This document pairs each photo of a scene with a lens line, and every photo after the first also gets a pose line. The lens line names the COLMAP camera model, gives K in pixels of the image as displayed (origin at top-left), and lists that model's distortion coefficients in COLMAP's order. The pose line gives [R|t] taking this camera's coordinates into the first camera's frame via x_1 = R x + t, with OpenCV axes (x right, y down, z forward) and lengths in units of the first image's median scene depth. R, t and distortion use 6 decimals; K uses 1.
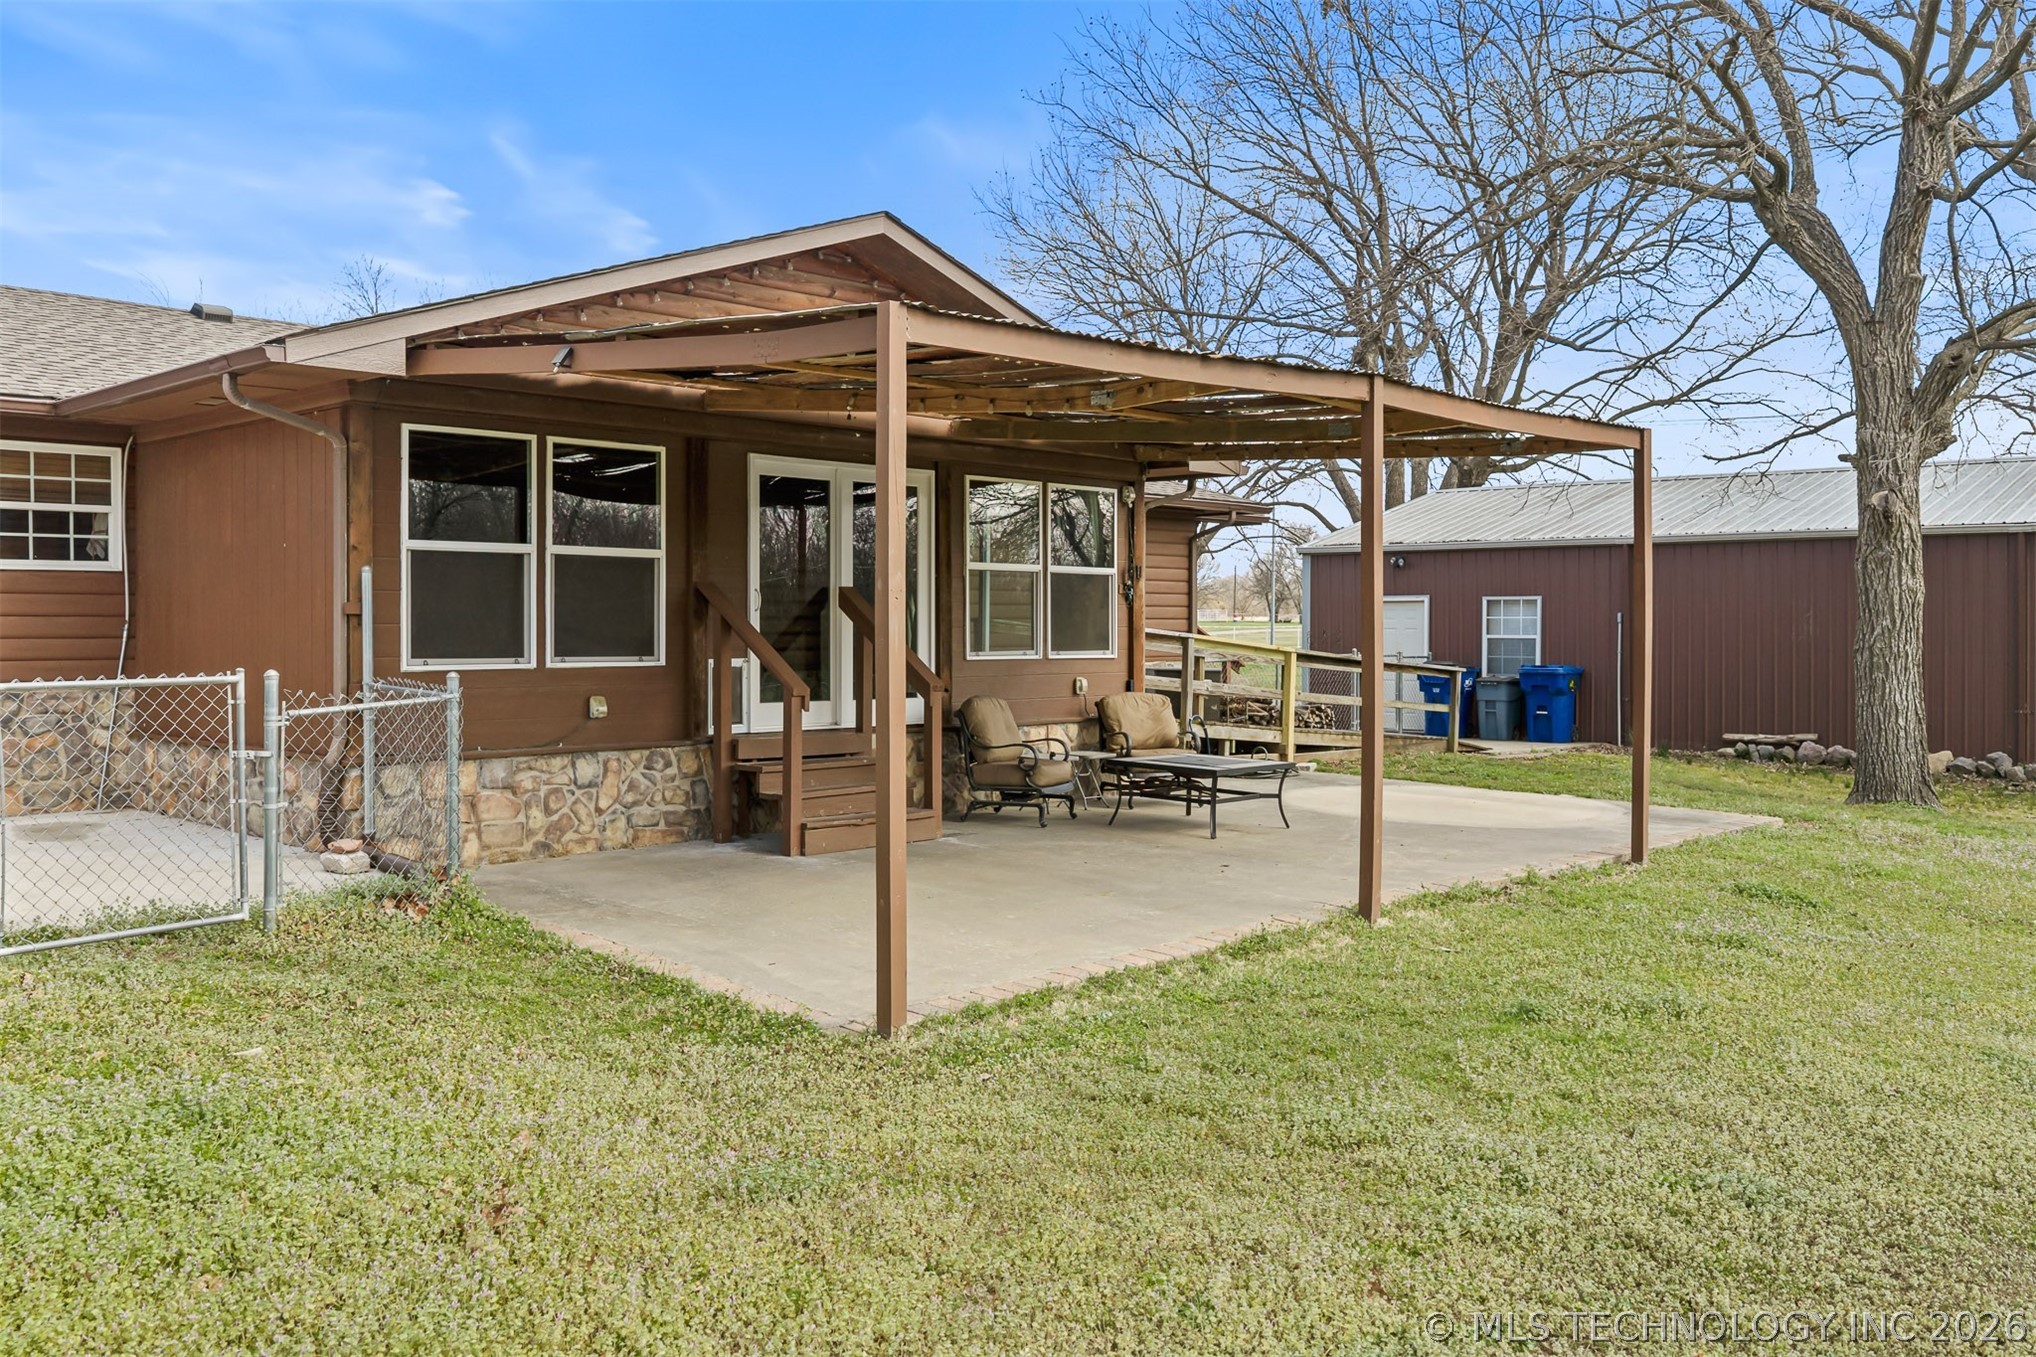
lens RADIAL K [[1687.7, 0, 1018.0], [0, 1687.7, 678.5], [0, 0, 1]] dist [0.013771, -0.015941]
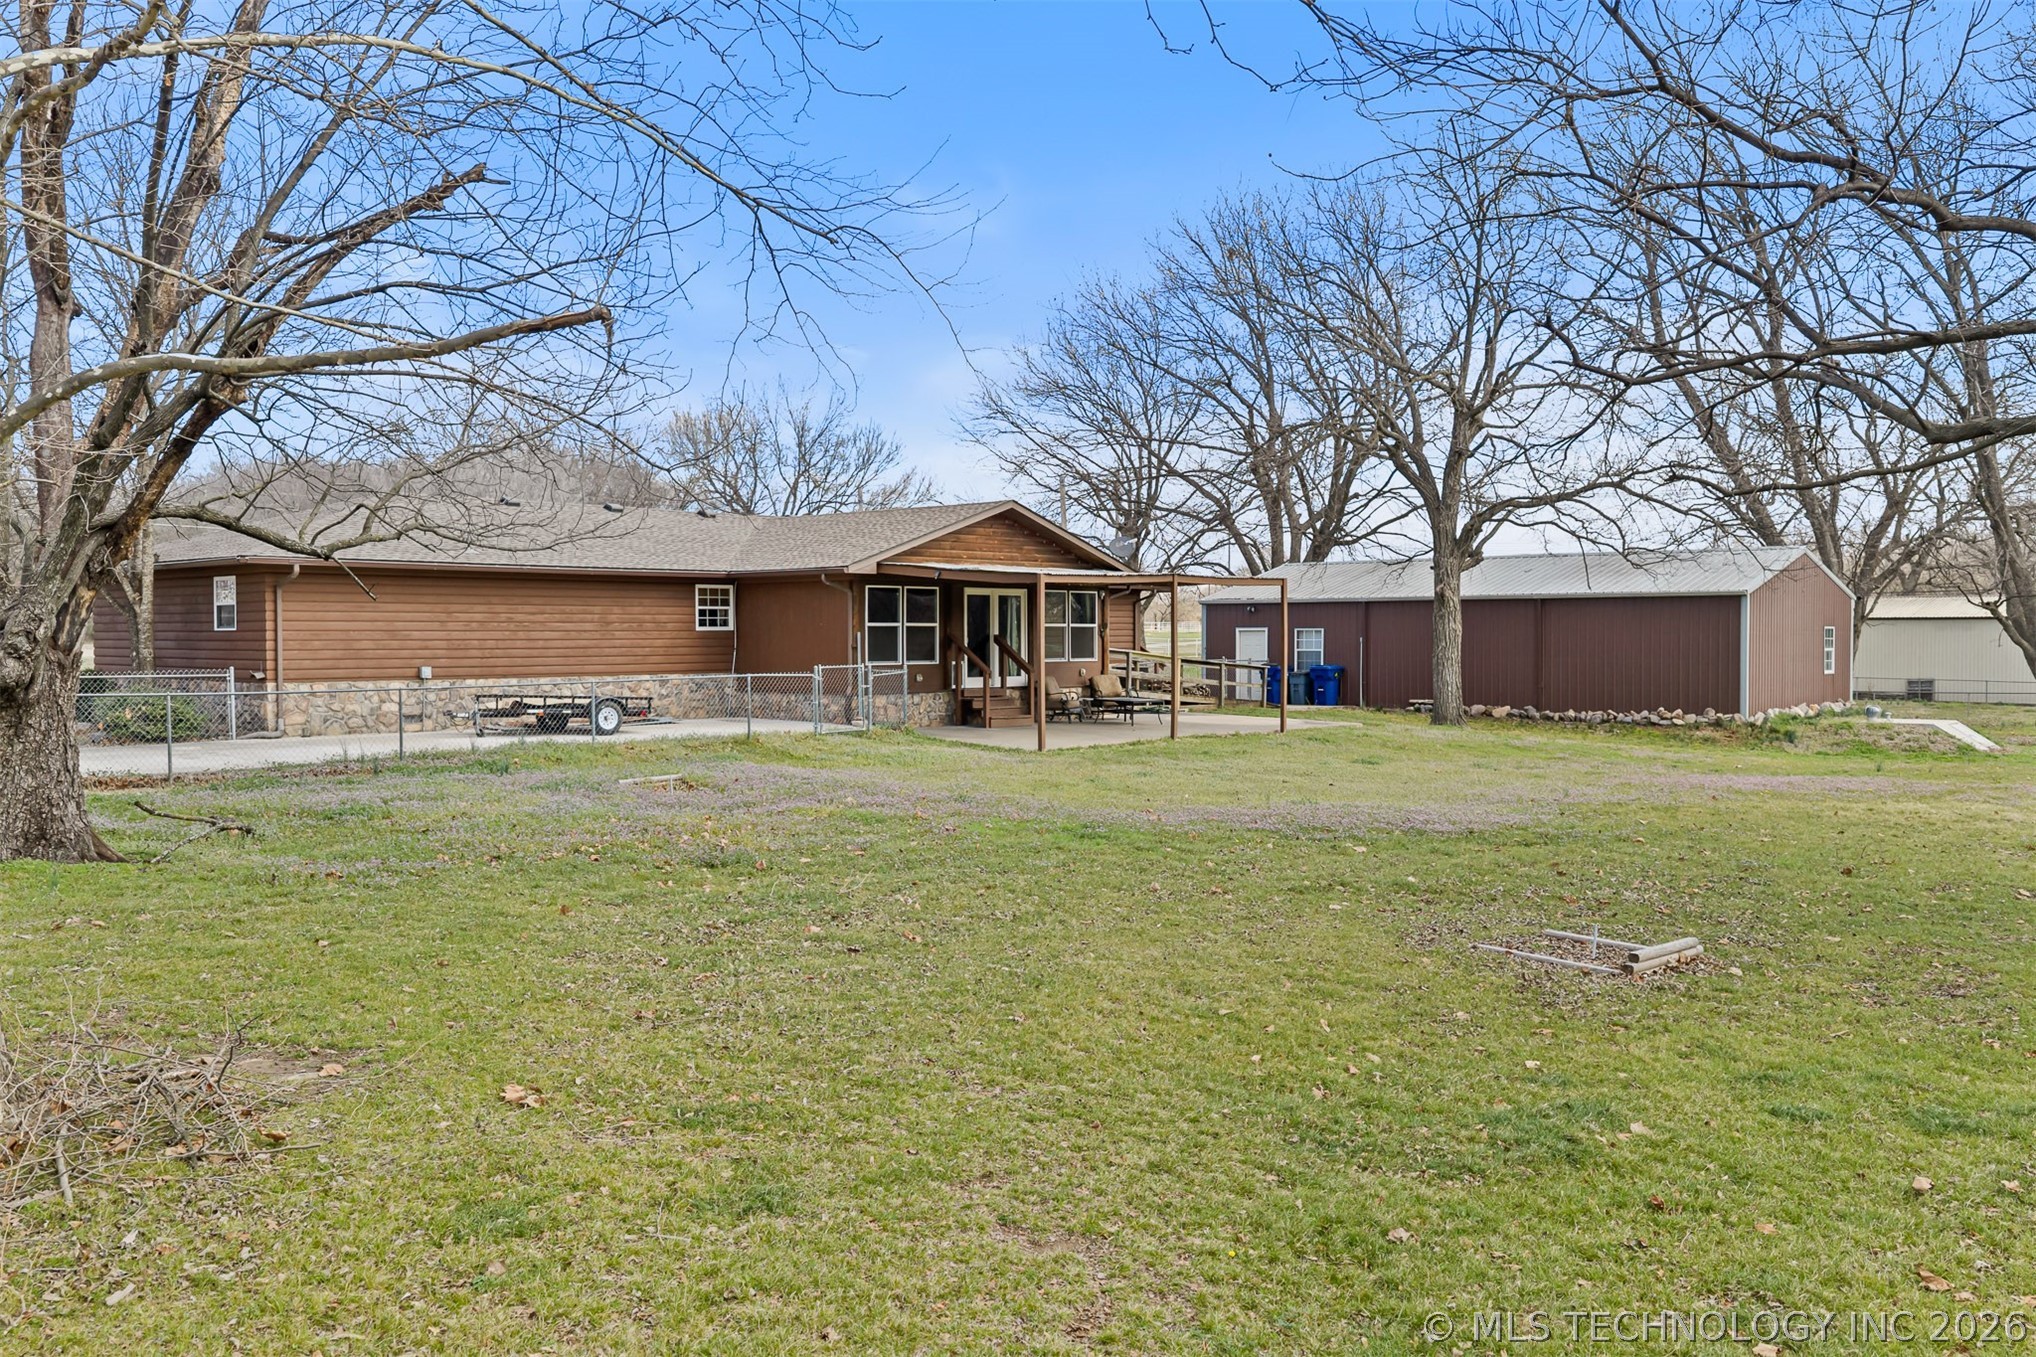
lens RADIAL K [[1687.7, 0, 1018.0], [0, 1687.7, 678.5], [0, 0, 1]] dist [0.013771, -0.015941]
pose [[0.999962, -0.003746, 0.007889, -0.081933], [0.003786, 0.999980, -0.005068, 0.027224], [-0.007870, 0.005097, 0.999956, -1.560993]]
